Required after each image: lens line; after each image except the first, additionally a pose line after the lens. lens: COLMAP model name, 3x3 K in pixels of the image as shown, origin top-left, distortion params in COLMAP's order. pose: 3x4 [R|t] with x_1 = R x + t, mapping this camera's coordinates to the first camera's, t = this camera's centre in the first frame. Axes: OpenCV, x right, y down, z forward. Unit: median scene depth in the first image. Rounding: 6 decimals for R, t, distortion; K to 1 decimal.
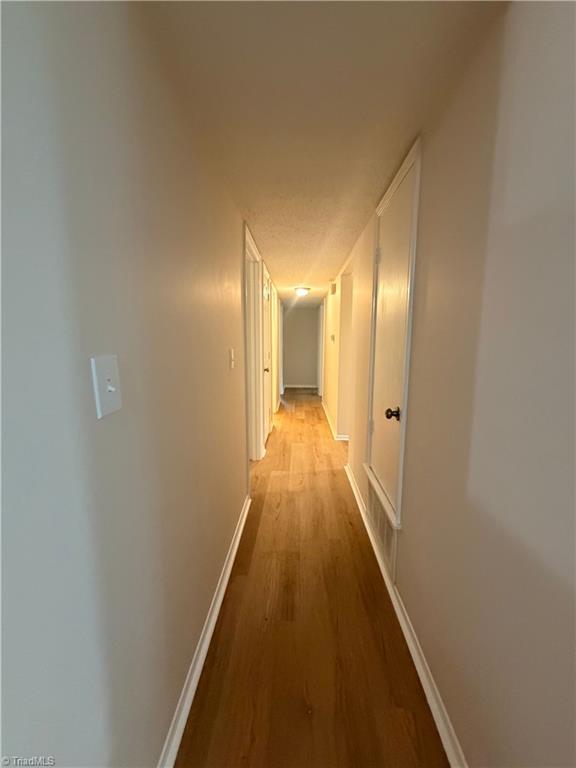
lens RADIAL K [[306.0, 0, 288.5], [0, 306.0, 381.2], [0, 0, 1]] dist [0.000374, -0.000402]
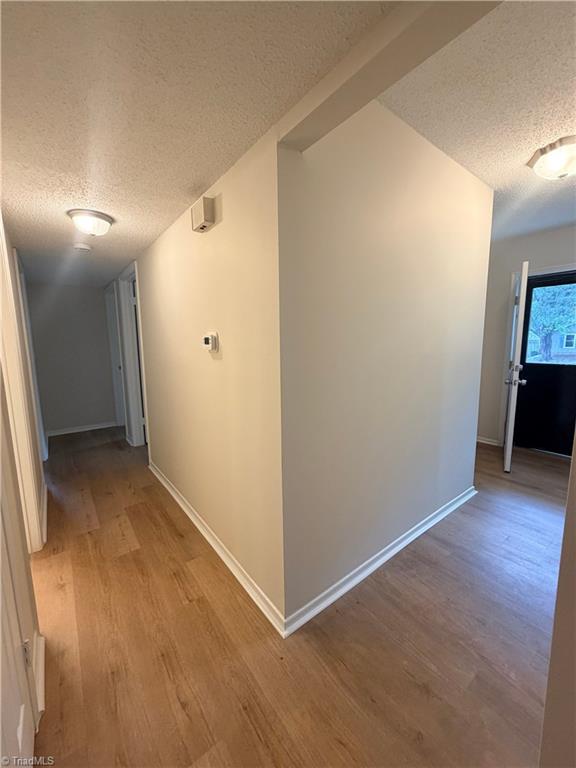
lens RADIAL K [[306.0, 0, 288.5], [0, 306.0, 381.2], [0, 0, 1]] dist [0.000374, -0.000402]
pose [[0.770096, -0.100264, 0.629999, -0.032369], [0.099524, 0.994362, 0.036597, -0.105235], [-0.630116, 0.034517, 0.775733, 0.676862]]
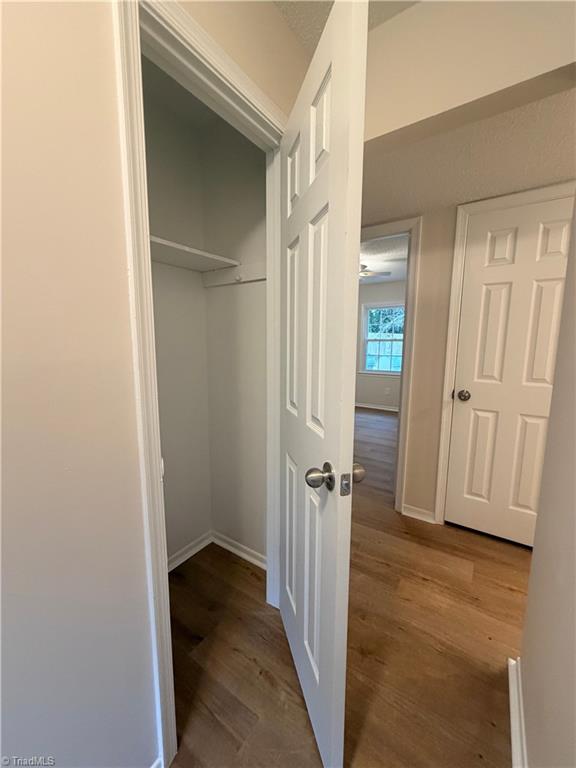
lens RADIAL K [[306.0, 0, 288.5], [0, 306.0, 381.2], [0, 0, 1]] dist [0.000374, -0.000402]
pose [[-0.533746, 0.105483, -0.839041, 0.482299], [-0.112979, 0.974400, 0.194370, -0.117461], [0.838064, 0.198538, -0.508165, 0.863192]]
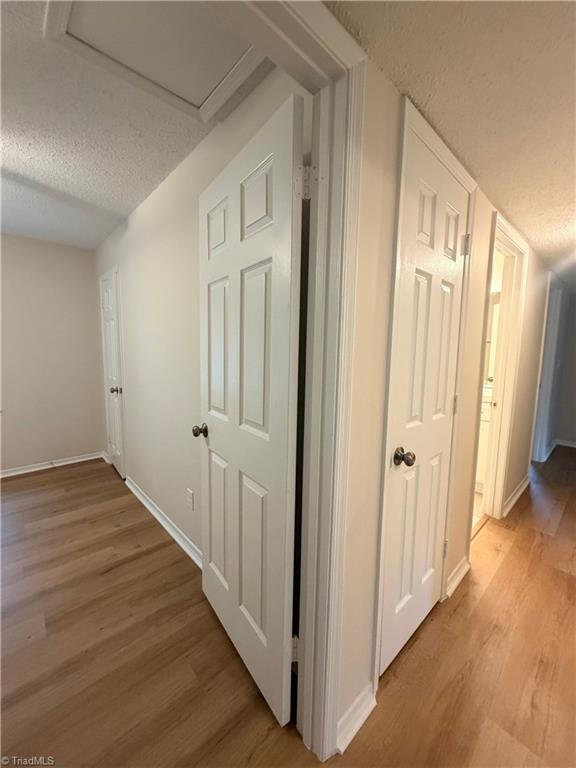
lens RADIAL K [[306.0, 0, 288.5], [0, 306.0, 381.2], [0, 0, 1]] dist [0.000374, -0.000402]
pose [[0.703240, 0.084550, -0.705907, 0.052574], [-0.108026, 0.994082, 0.011449, -0.091655], [0.702698, 0.068205, 0.708212, 0.581461]]
